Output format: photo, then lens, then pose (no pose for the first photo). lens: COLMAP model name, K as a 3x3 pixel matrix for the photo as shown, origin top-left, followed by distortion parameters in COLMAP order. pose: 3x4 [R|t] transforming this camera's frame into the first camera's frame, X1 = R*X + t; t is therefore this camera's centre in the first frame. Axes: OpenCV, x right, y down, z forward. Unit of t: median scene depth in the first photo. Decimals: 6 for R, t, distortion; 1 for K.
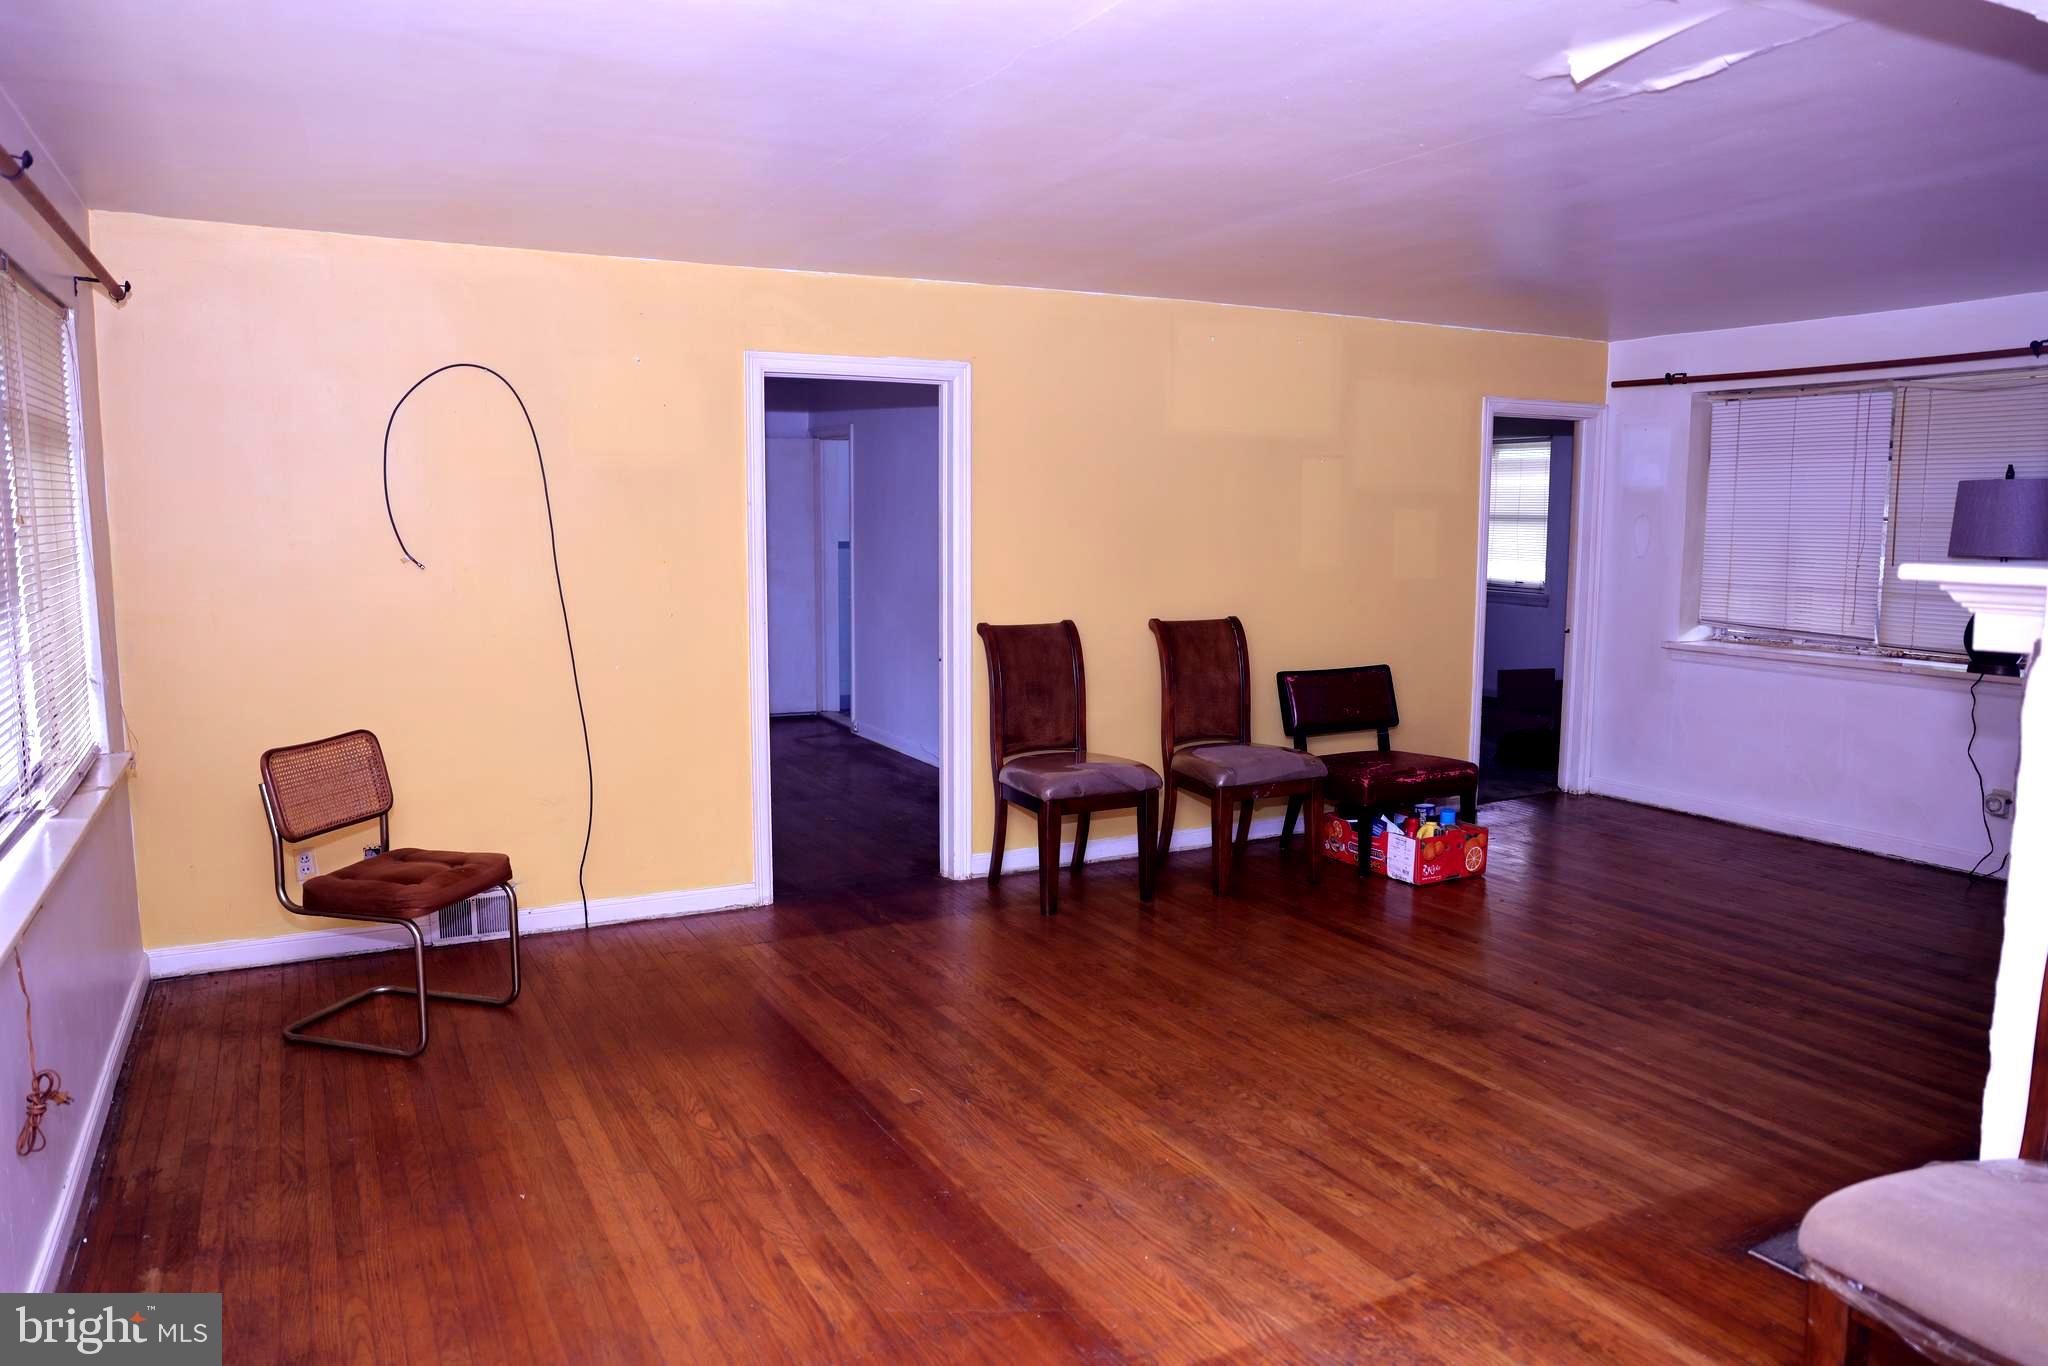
lens RADIAL K [[1414.1, 0, 1014.0], [0, 1414.1, 687.0], [0, 0, 1]] dist [-0.093871, 0.069641]
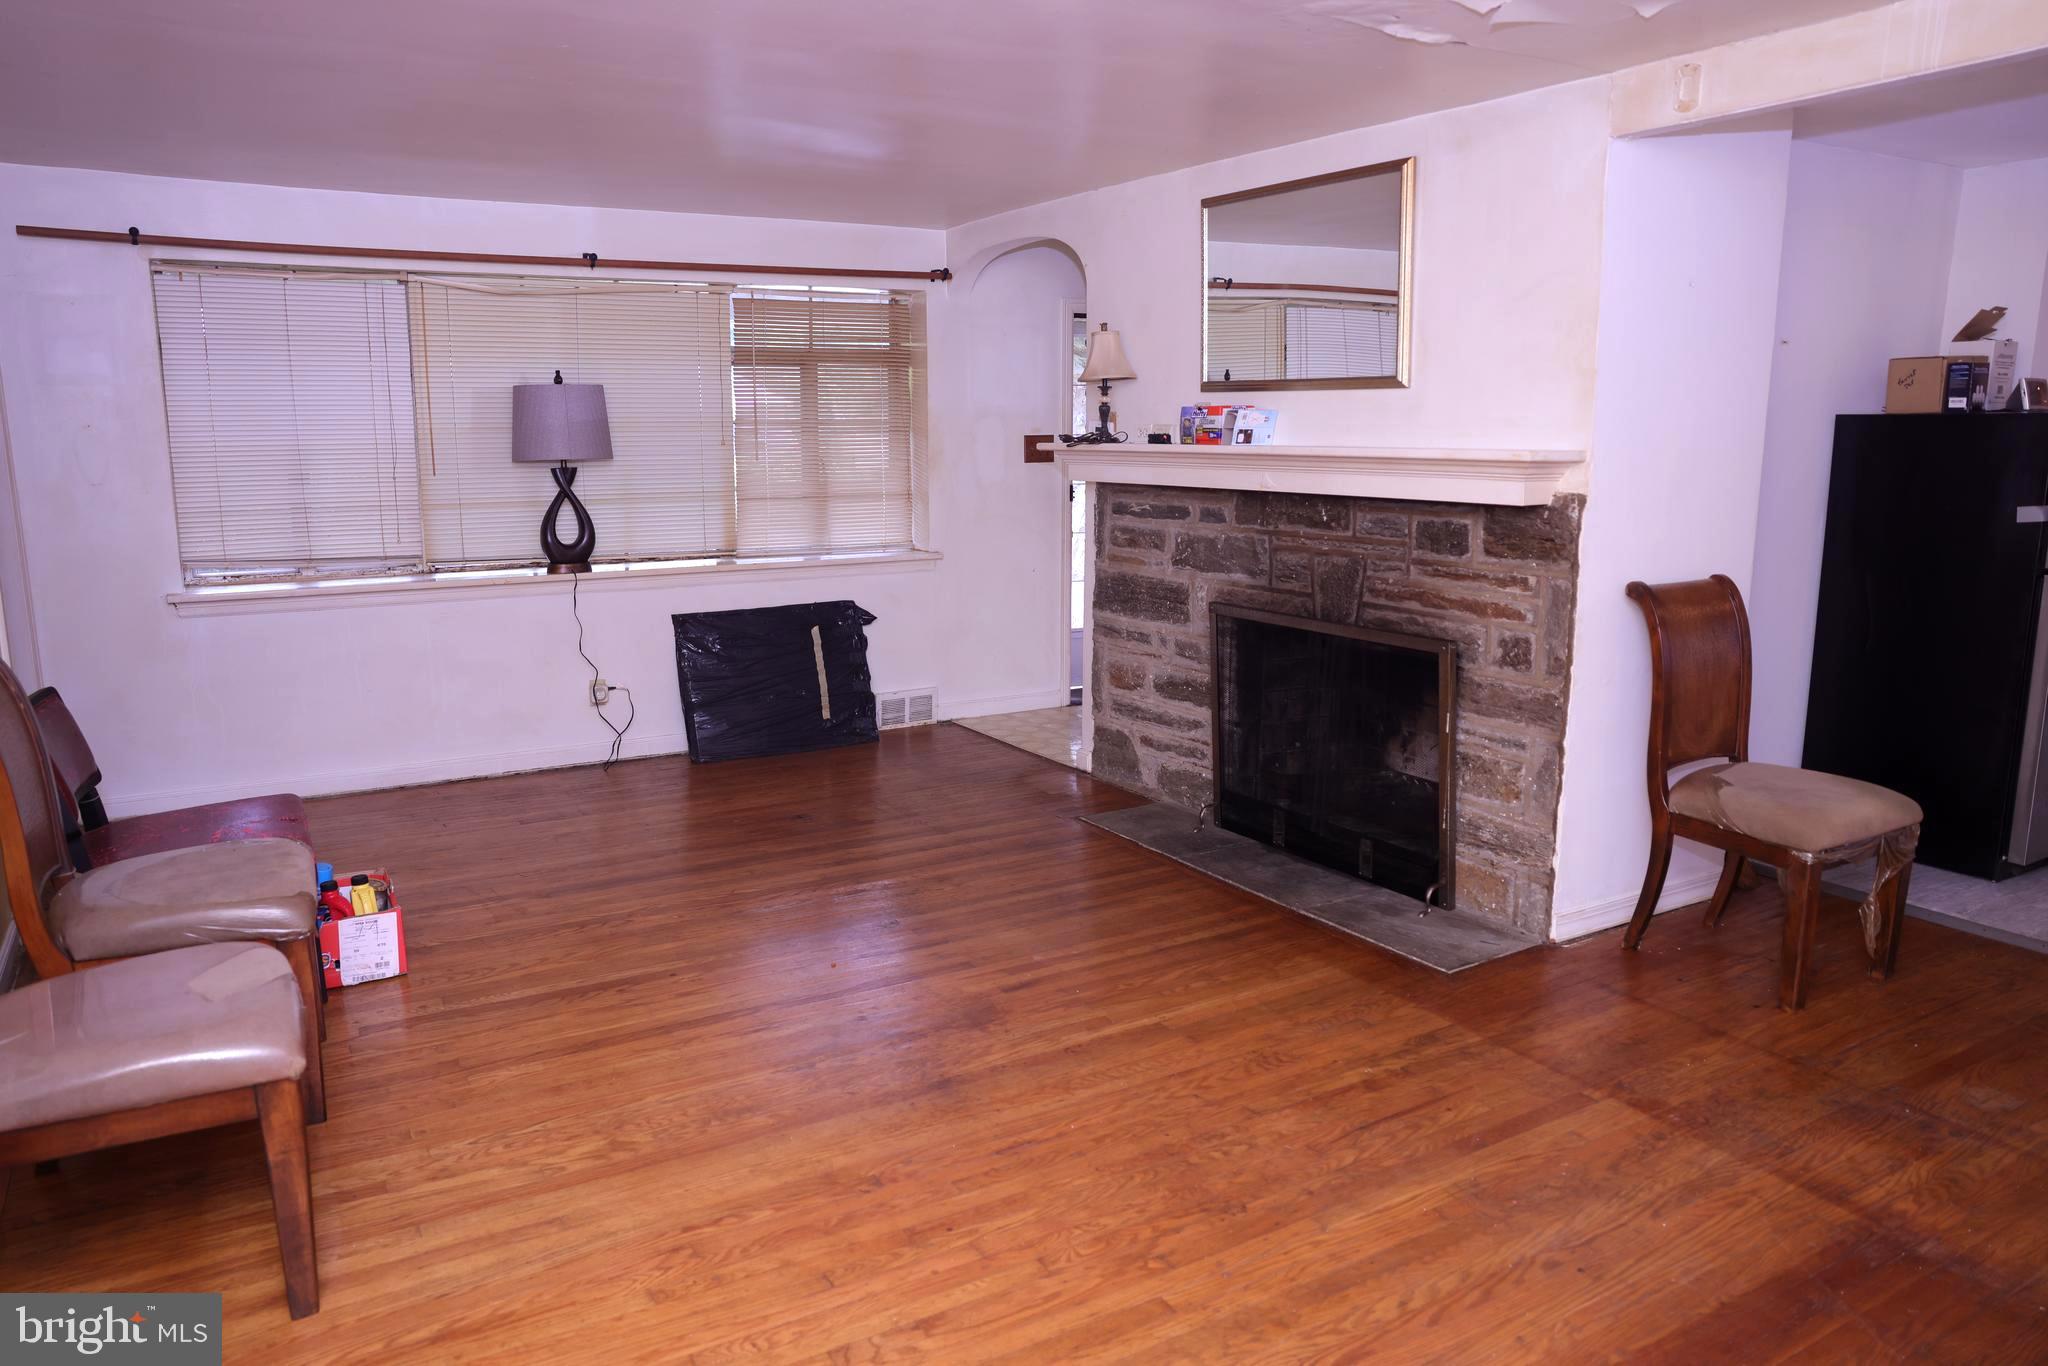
lens RADIAL K [[1414.1, 0, 1014.2], [0, 1414.1, 679.7], [0, 0, 1]] dist [-0.093871, 0.069641]
pose [[-0.060961, -0.179608, 0.981848, -0.514045], [0.120543, 0.975153, 0.185868, -0.123147], [-0.990835, 0.129685, -0.037796, 1.009229]]
